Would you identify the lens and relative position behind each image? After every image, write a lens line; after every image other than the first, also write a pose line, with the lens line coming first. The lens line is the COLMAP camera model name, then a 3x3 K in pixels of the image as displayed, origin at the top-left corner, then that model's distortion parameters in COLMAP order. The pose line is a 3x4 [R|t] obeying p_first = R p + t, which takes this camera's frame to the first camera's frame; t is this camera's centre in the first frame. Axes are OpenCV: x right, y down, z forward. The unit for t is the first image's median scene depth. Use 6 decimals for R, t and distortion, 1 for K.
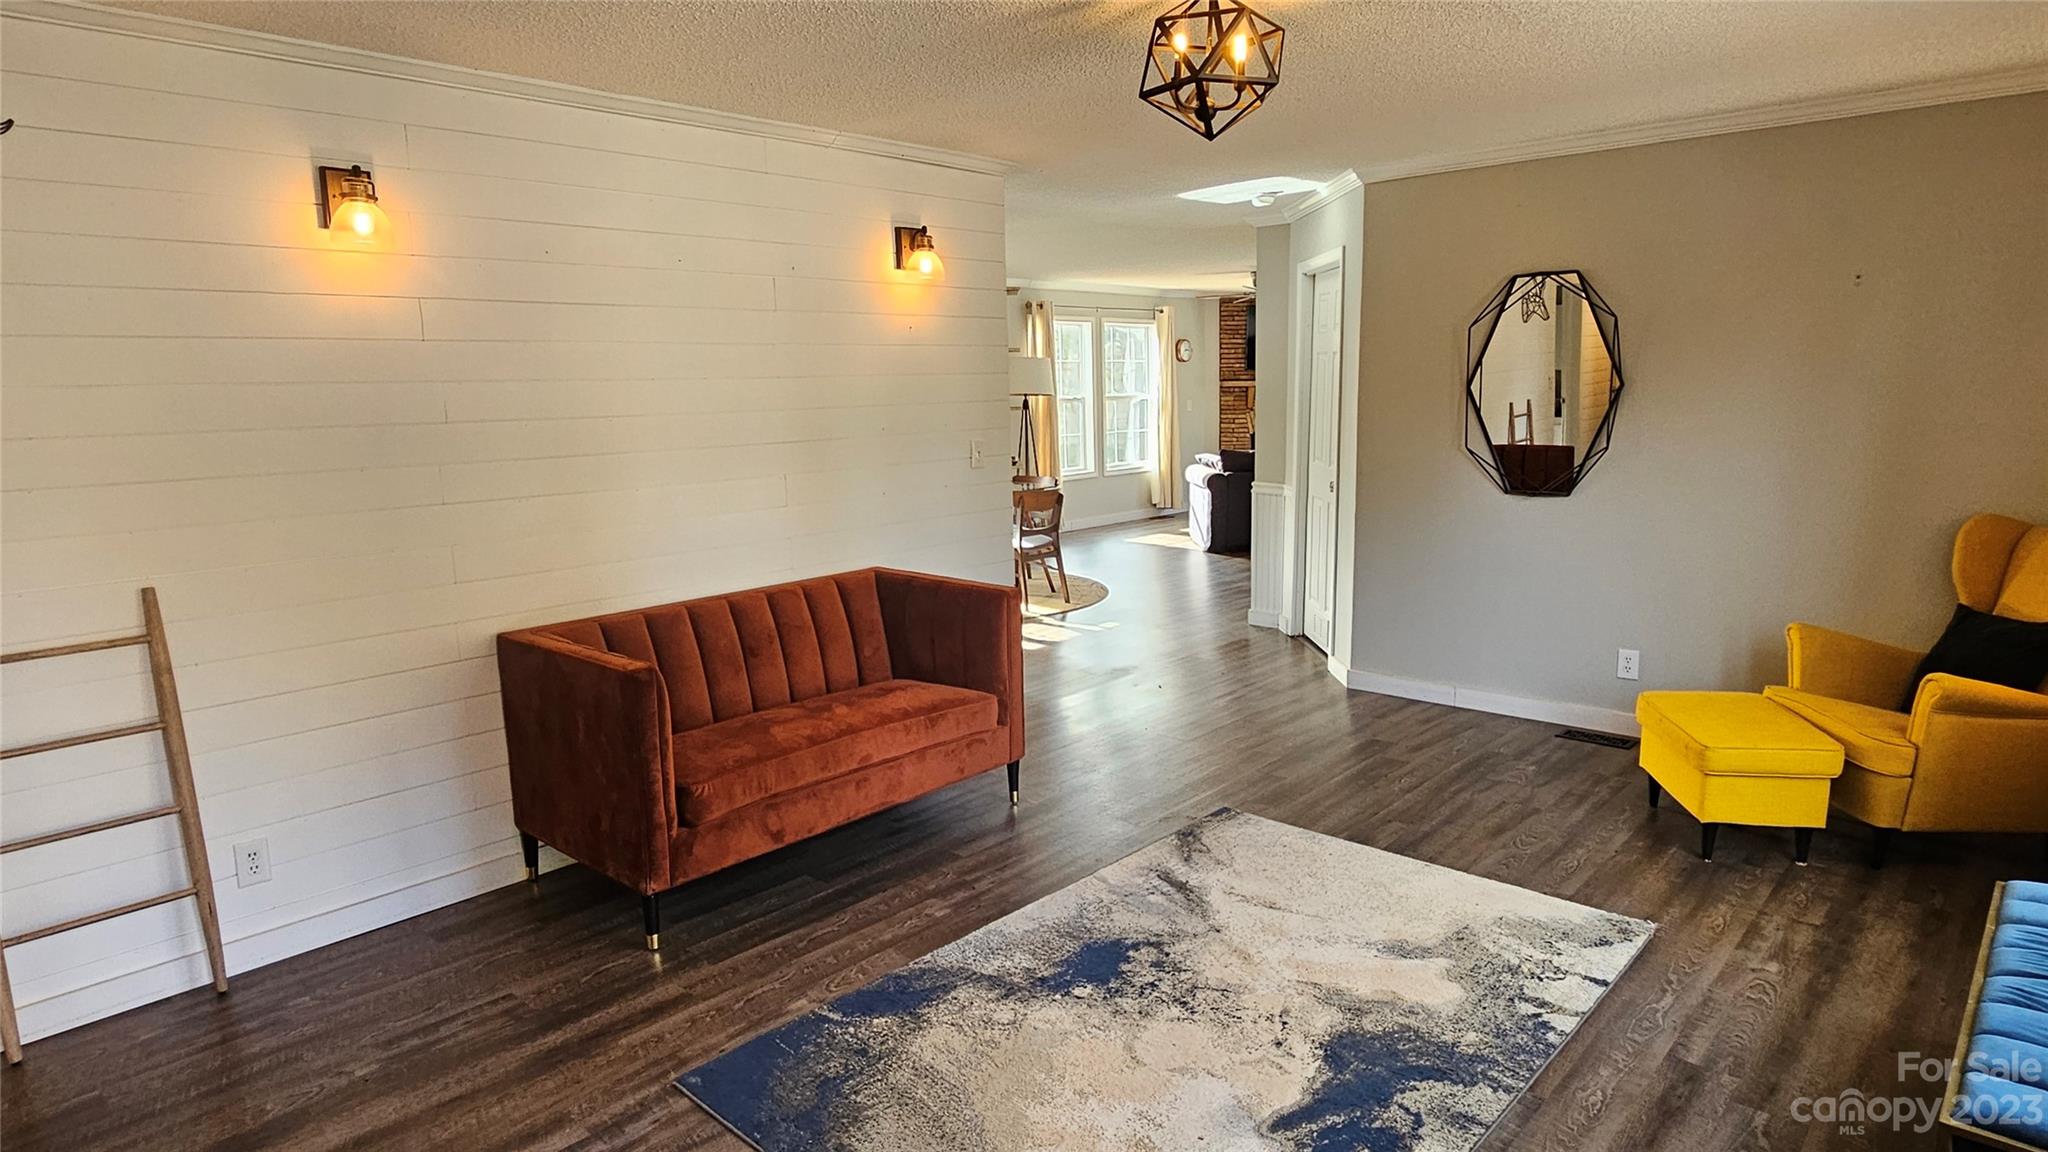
lens RADIAL K [[1159.7, 0, 1027.6], [0, 1159.7, 572.7], [0, 0, 1]] dist [-0.002781, 0.001082]
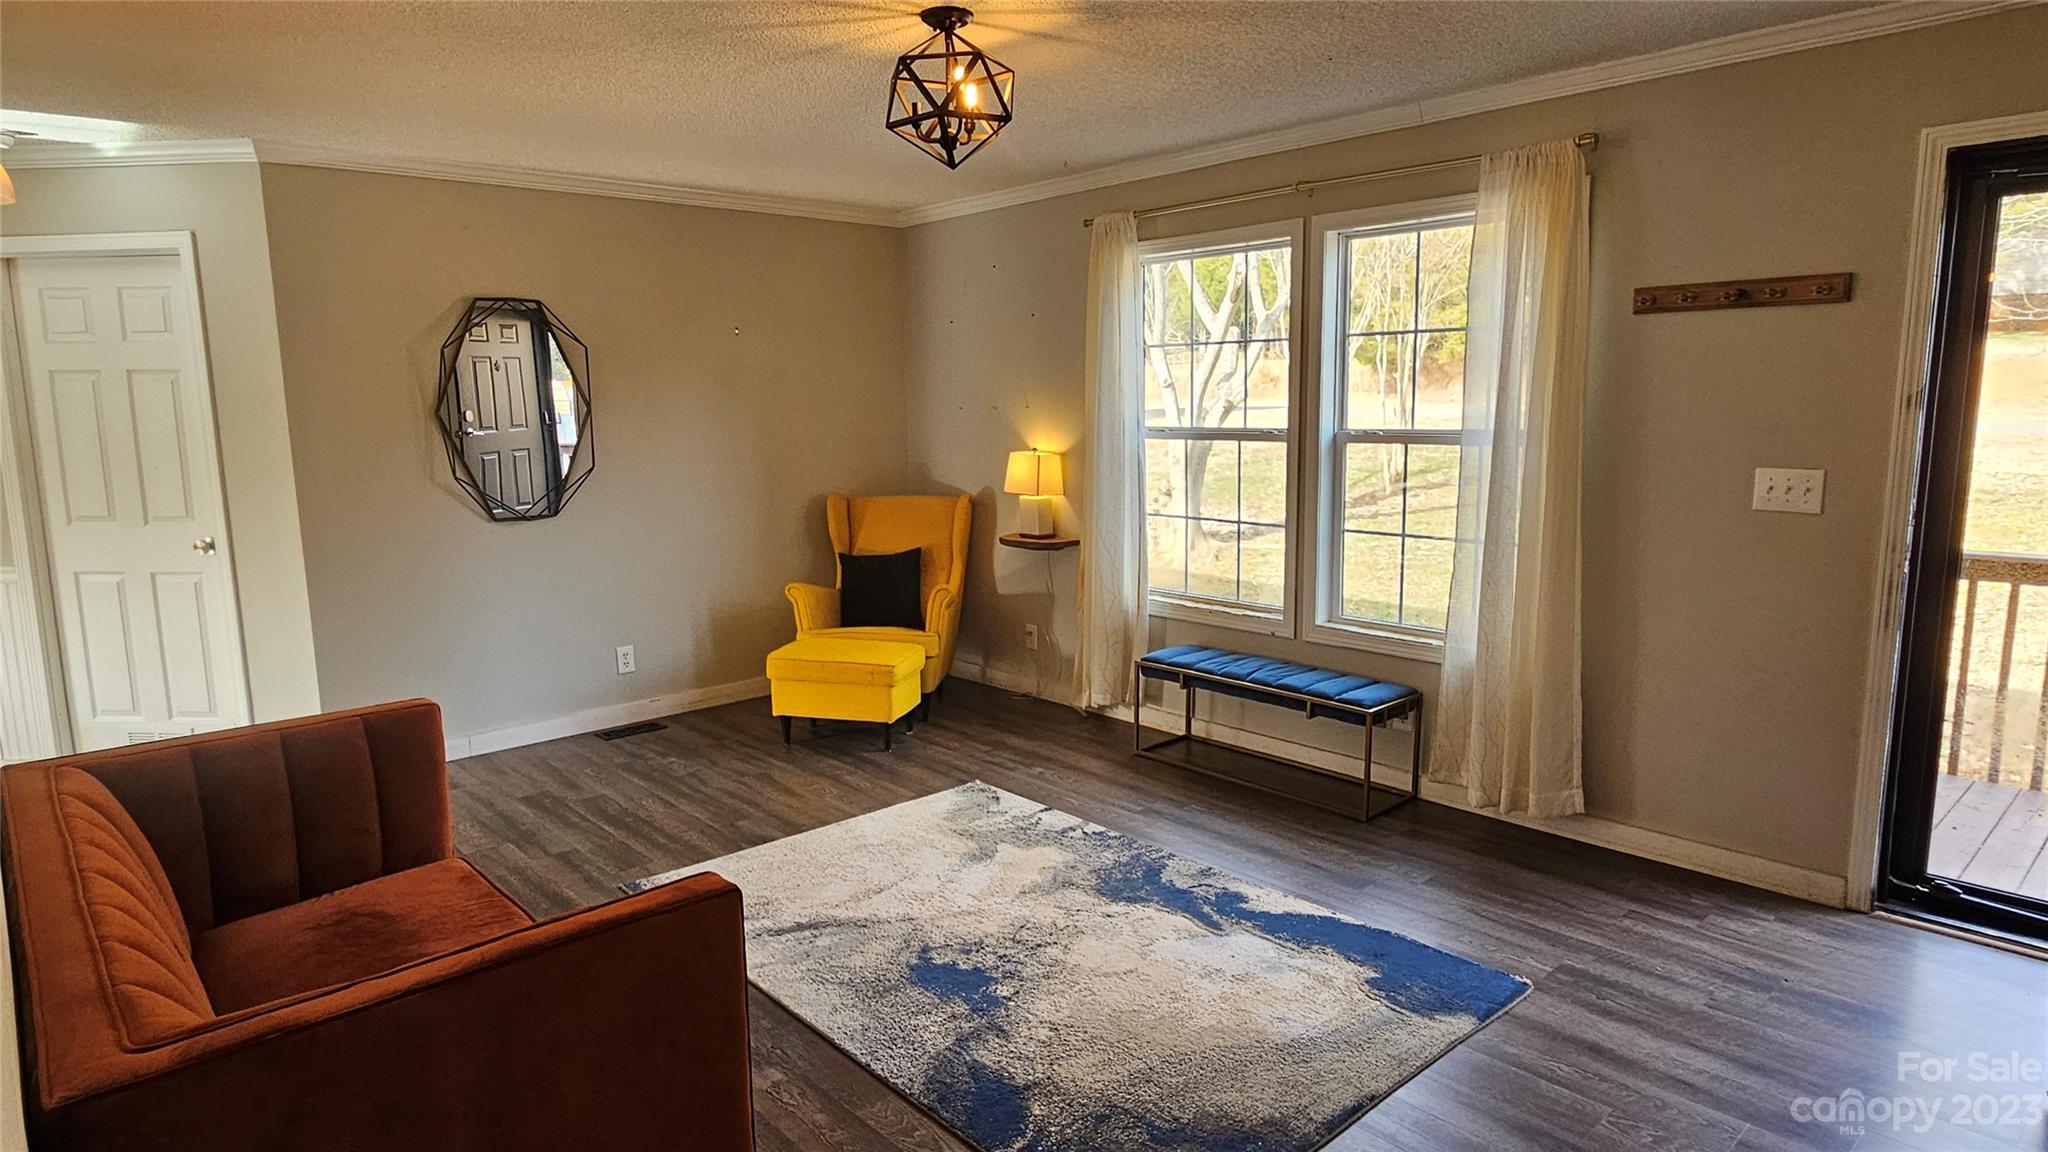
lens RADIAL K [[1159.7, 0, 1028.8], [0, 1159.7, 573.8], [0, 0, 1]] dist [-0.002781, 0.001082]
pose [[0.091526, -0.131430, 0.987091, -0.832079], [0.172405, 0.978374, 0.114284, -0.096937], [-0.980765, 0.159720, 0.112206, 0.749789]]
